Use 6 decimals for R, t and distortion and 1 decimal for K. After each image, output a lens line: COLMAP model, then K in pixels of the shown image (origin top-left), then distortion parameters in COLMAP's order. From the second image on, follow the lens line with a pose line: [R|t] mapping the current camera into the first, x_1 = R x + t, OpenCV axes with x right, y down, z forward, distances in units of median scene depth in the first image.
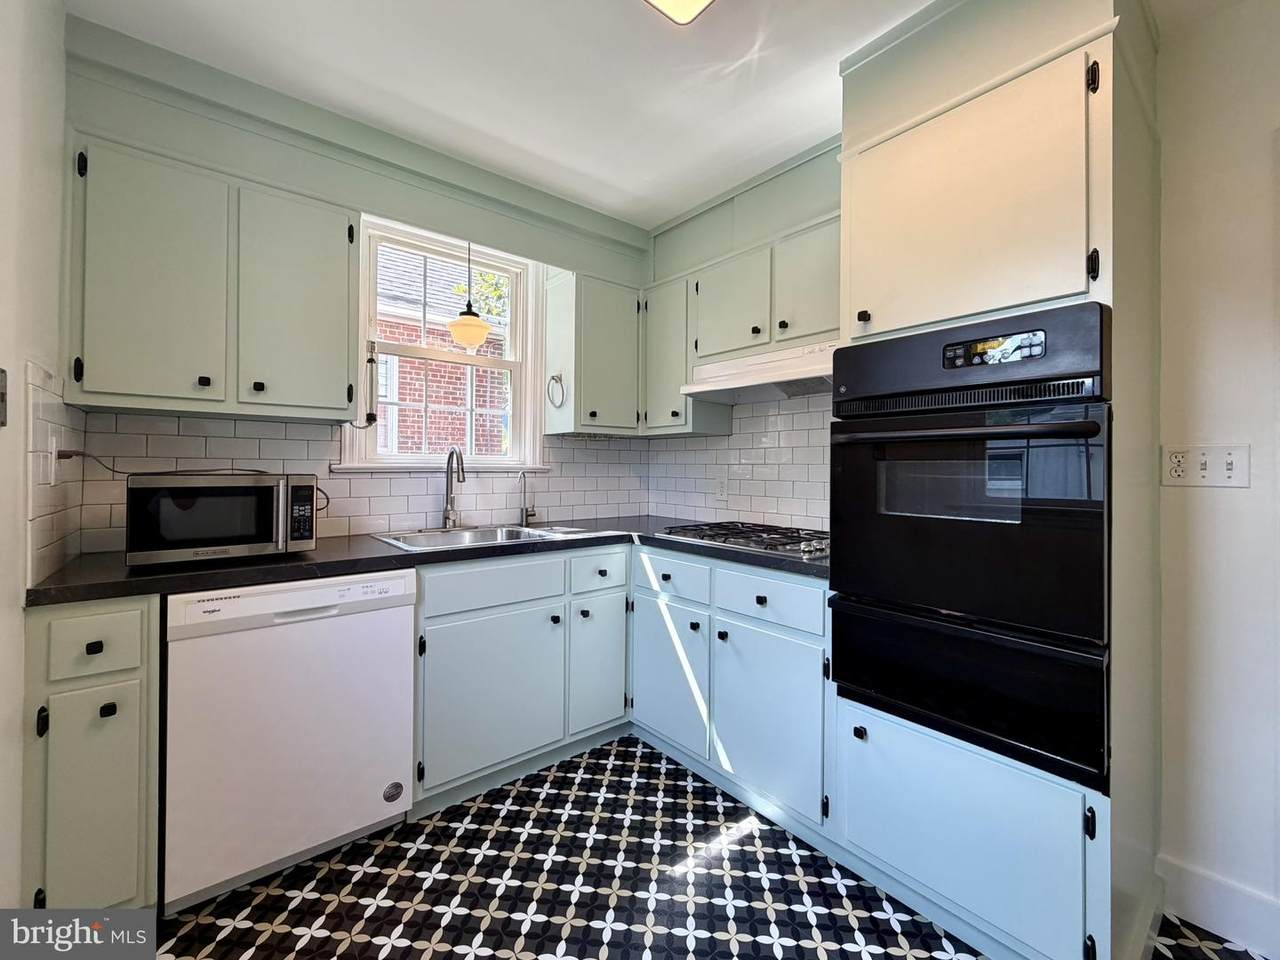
lens RADIAL K [[527.3, 0, 637.9], [0, 527.3, 466.1], [0, 0, 1]] dist [0.000935, -0.000110]
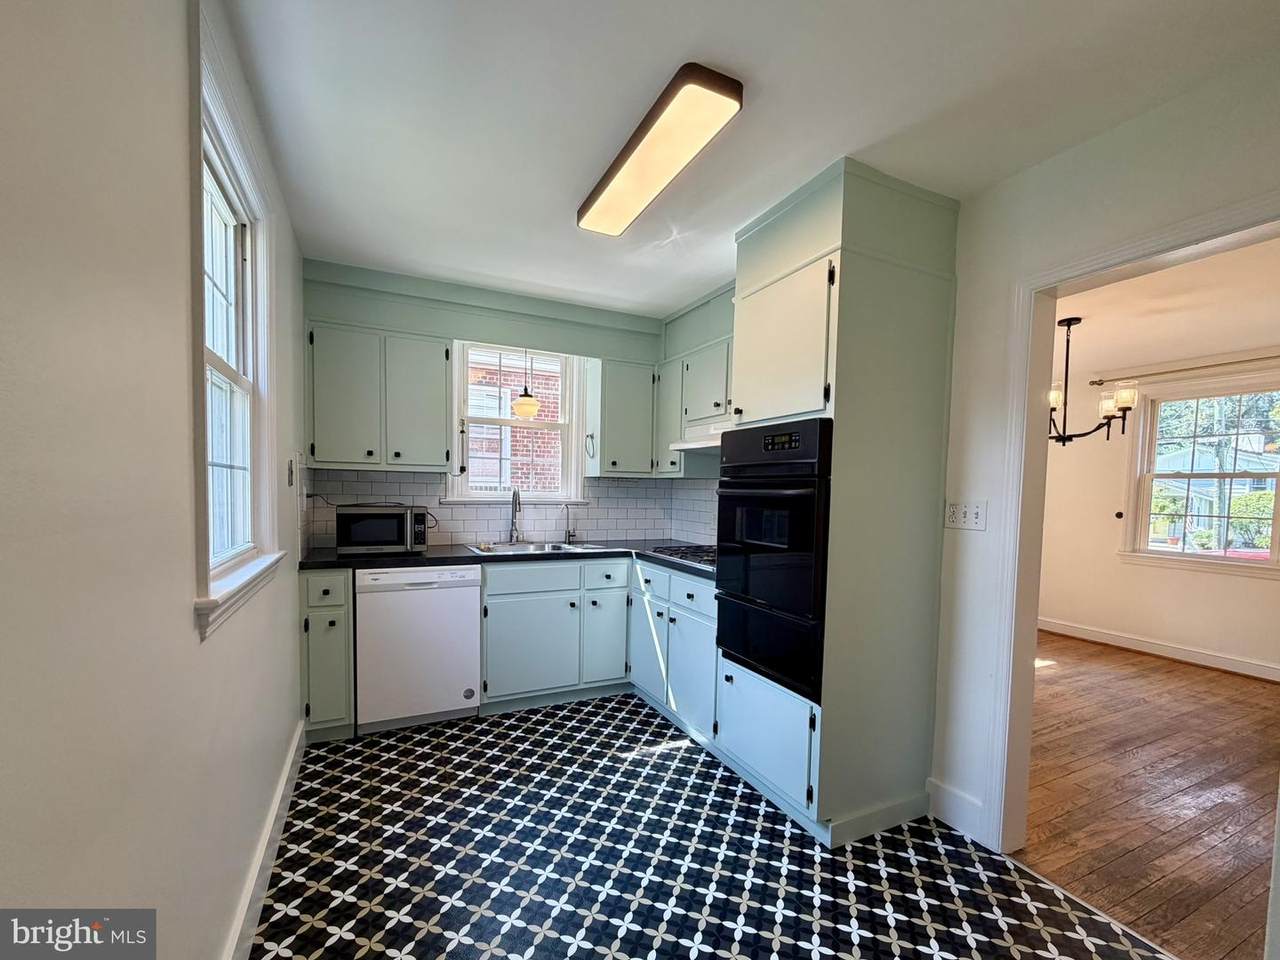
lens RADIAL K [[527.3, 0, 623.2], [0, 527.3, 524.2], [0, 0, 1]] dist [0.000935, -0.000110]
pose [[0.969263, 0.026992, -0.244540, 0.407984], [-0.011445, 0.997834, 0.064773, -0.044175], [0.245759, -0.059983, 0.967473, -0.479137]]
